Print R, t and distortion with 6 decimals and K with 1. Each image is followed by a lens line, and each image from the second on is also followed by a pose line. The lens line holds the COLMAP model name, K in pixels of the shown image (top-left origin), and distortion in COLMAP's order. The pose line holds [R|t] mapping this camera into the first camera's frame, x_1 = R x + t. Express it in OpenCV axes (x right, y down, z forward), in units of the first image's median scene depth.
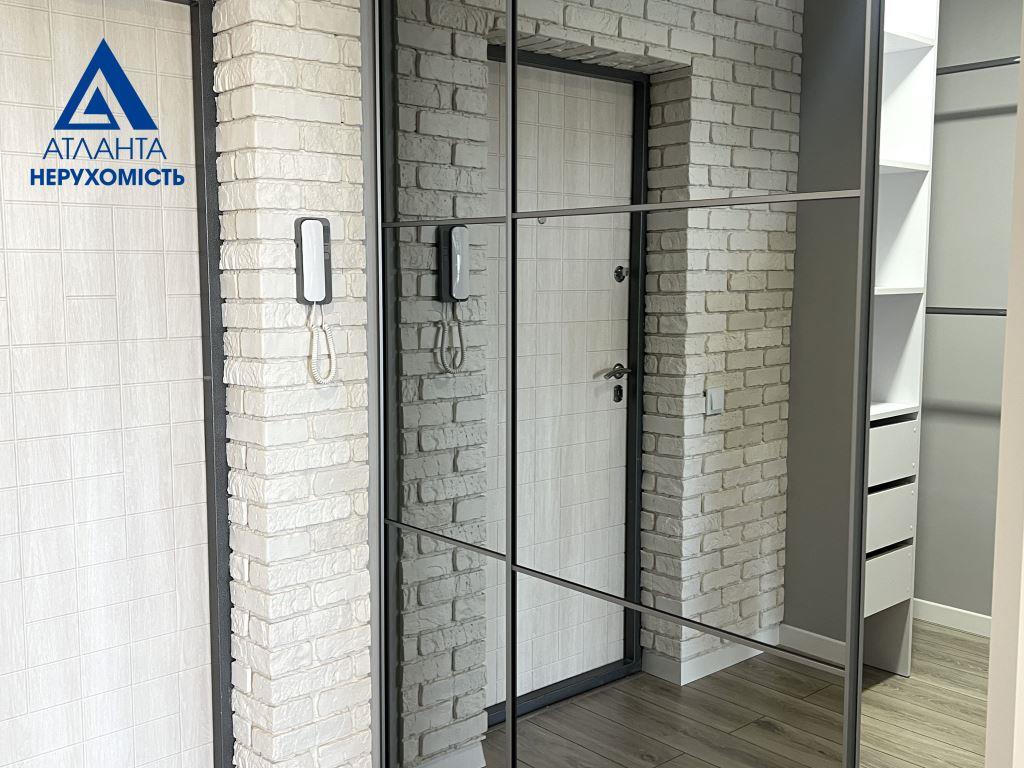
lens RADIAL K [[1042.8, 0, 507.3], [0, 1042.8, 378.6], [0, 0, 1]] dist [0.062157, 0.000000]
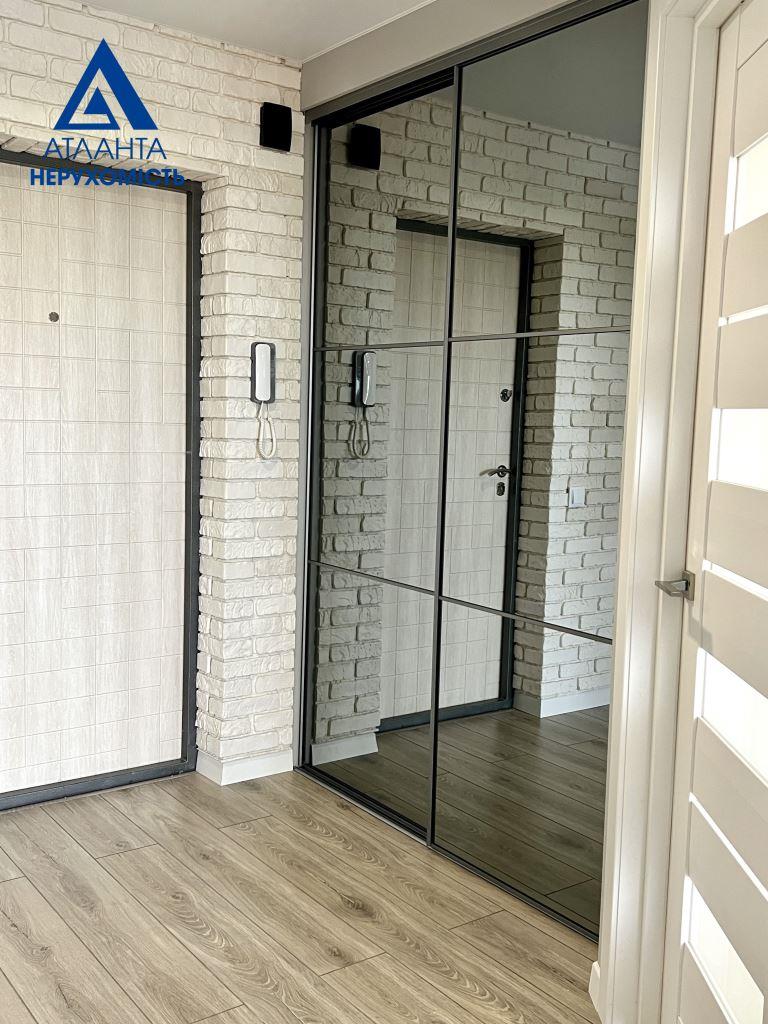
lens RADIAL K [[1042.8, 0, 389.4], [0, 1042.8, 524.2], [0, 0, 1]] dist [0.062157, 0.000000]
pose [[0.995081, 0.041791, -0.089817, 0.114023], [-0.041214, 0.999116, 0.008273, 0.069582], [0.090083, -0.004531, 0.995924, -0.379553]]
